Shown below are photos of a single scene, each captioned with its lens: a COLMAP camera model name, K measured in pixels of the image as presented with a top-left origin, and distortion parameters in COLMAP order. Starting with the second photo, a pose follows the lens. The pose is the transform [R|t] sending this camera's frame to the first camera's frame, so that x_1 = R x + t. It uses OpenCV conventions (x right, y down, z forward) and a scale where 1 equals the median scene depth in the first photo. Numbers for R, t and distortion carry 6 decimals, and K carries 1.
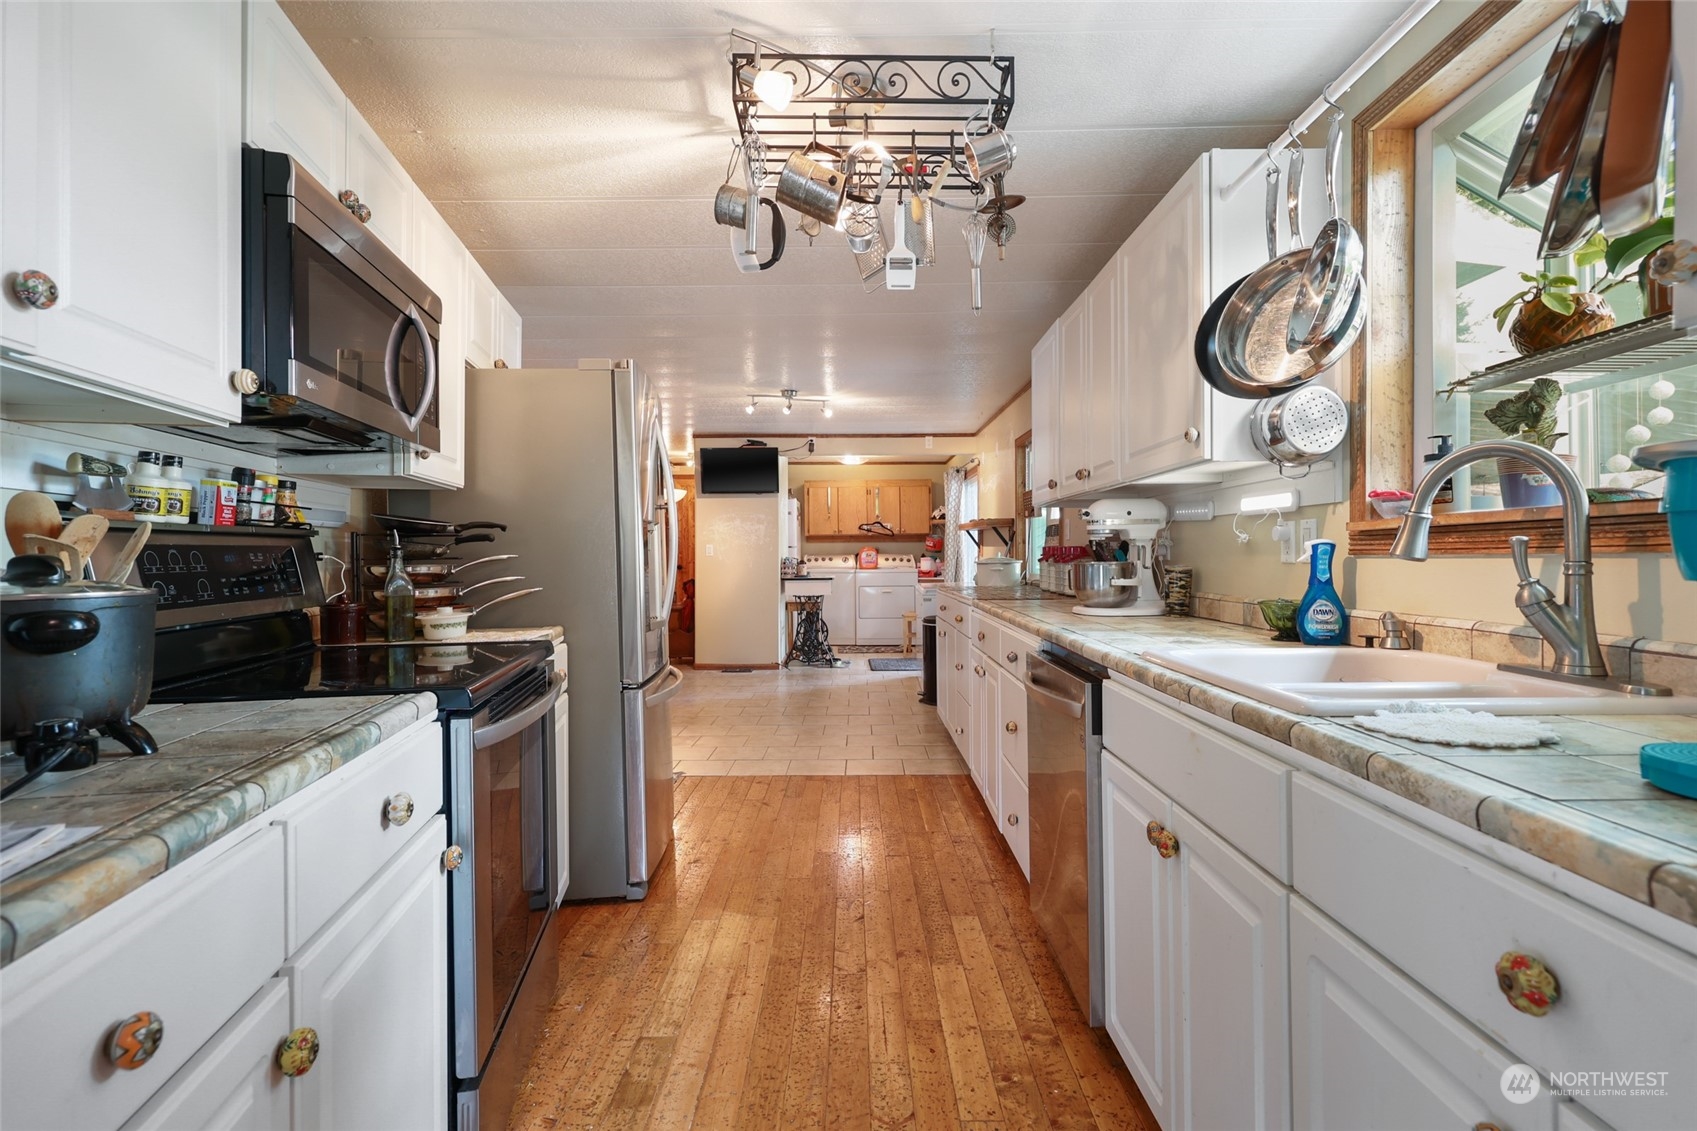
lens RADIAL K [[792.1, 0, 853.6], [0, 792.1, 549.8], [0, 0, 1]] dist [0.000743, 0.000047]
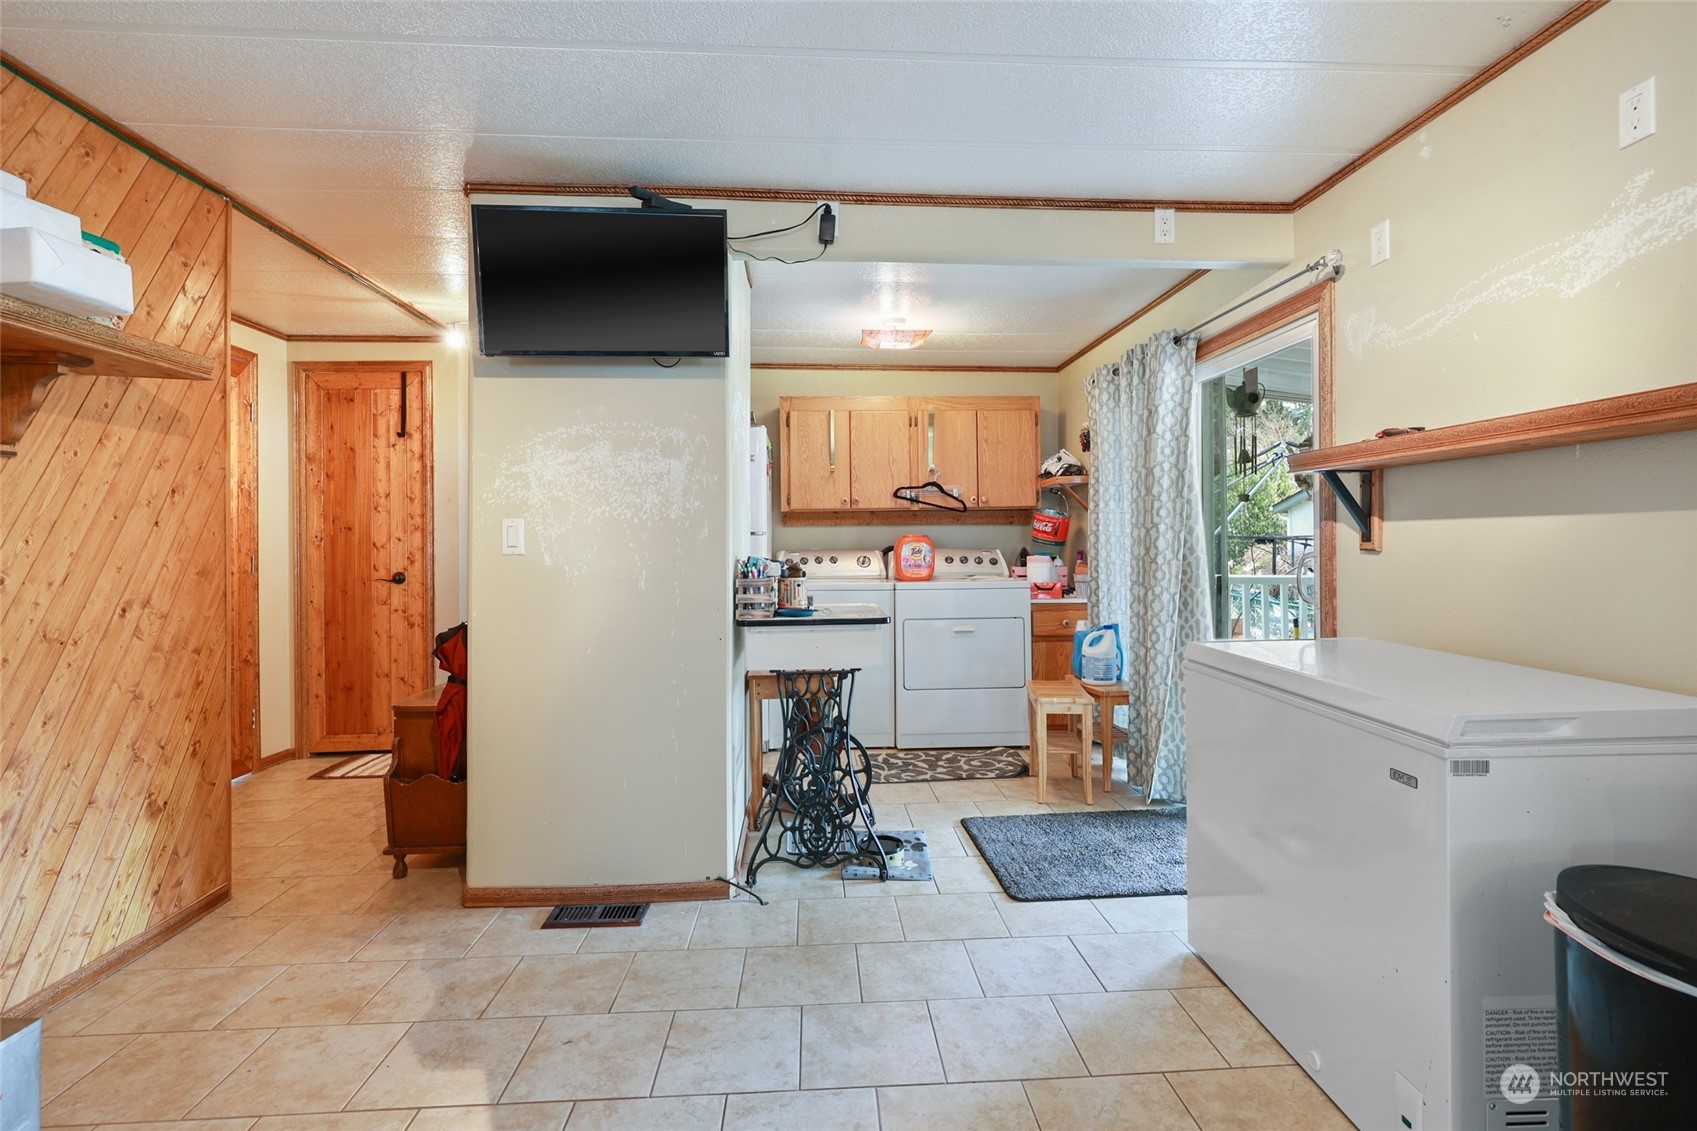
lens RADIAL K [[792.1, 0, 853.6], [0, 792.1, 549.8], [0, 0, 1]] dist [0.000743, 0.000047]
pose [[0.997742, 0.000019, 0.067167, -0.062283], [-0.000357, 0.999987, 0.005016, 0.004167], [-0.067166, -0.005029, 0.997729, 0.644813]]
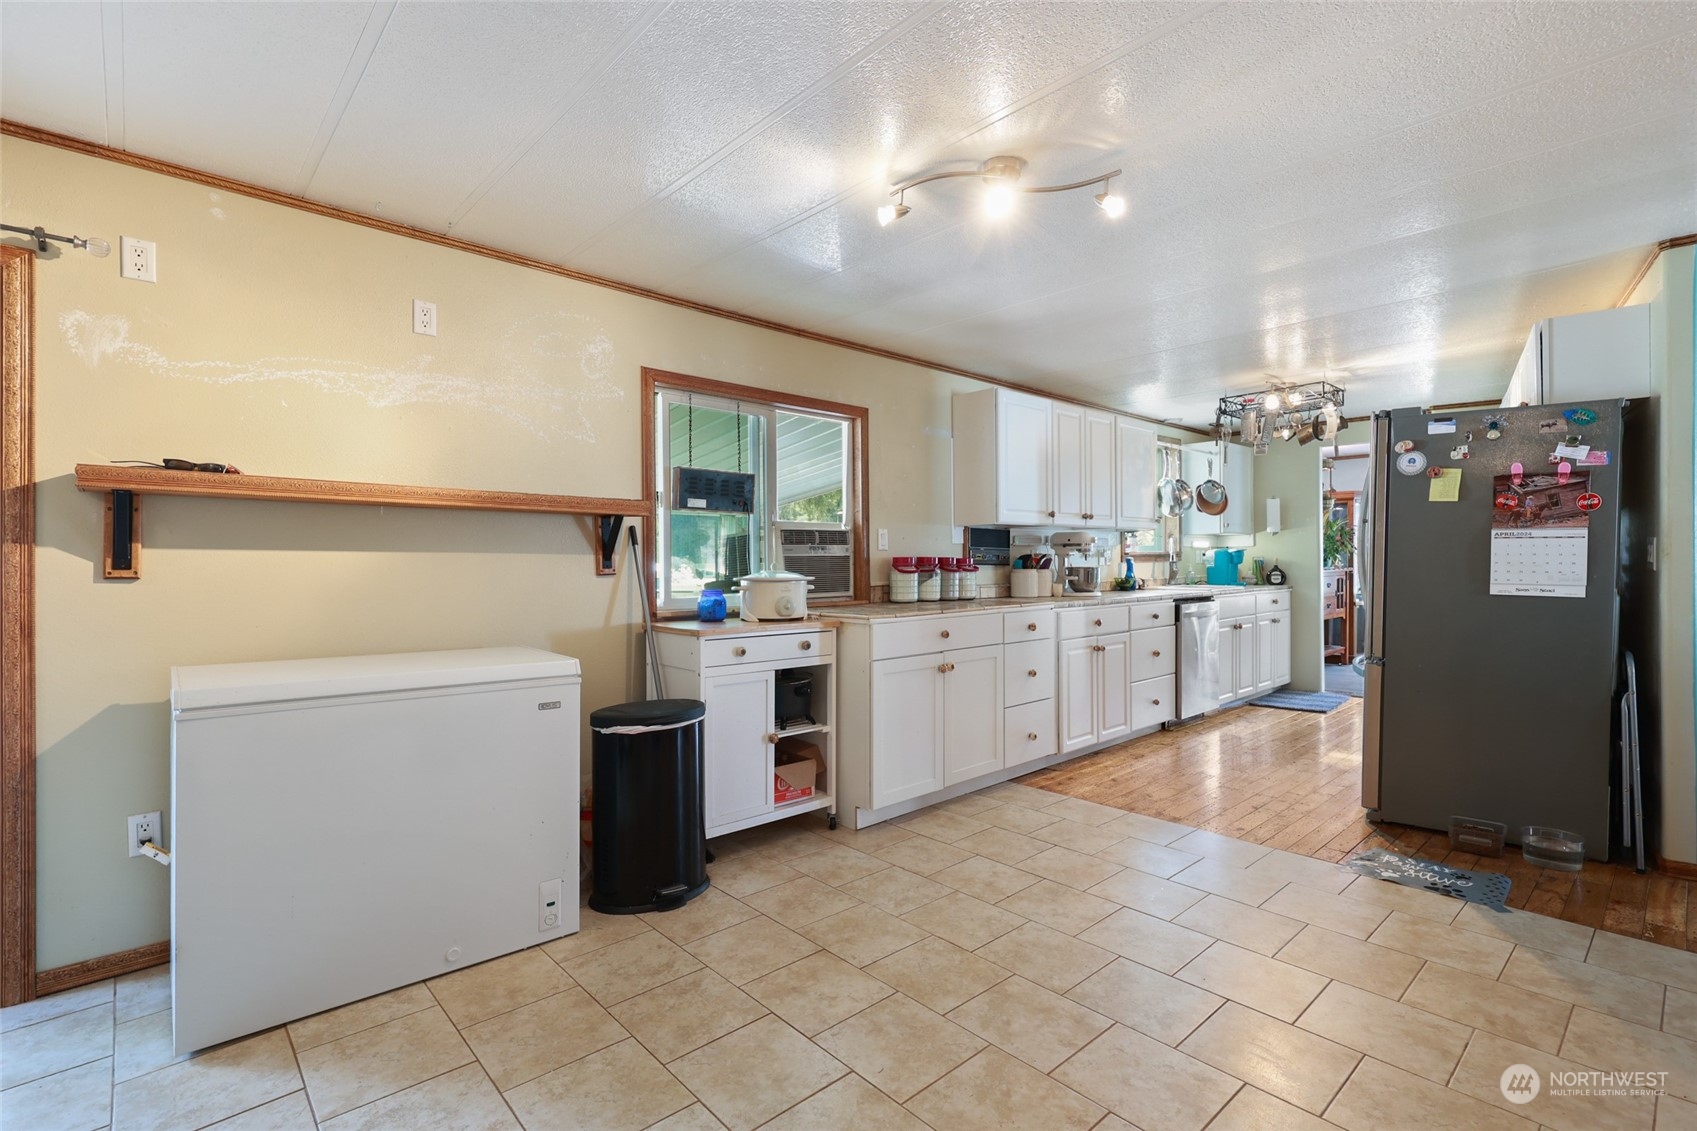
lens RADIAL K [[792.2, 0, 853.8], [0, 792.2, 552.4], [0, 0, 1]] dist [-0.010531, 0.000496]
pose [[-0.679981, 0.013397, 0.733108, -0.230393], [0.004892, 0.999894, -0.013735, 0.001398], [-0.733214, -0.005753, -0.679974, 0.929790]]
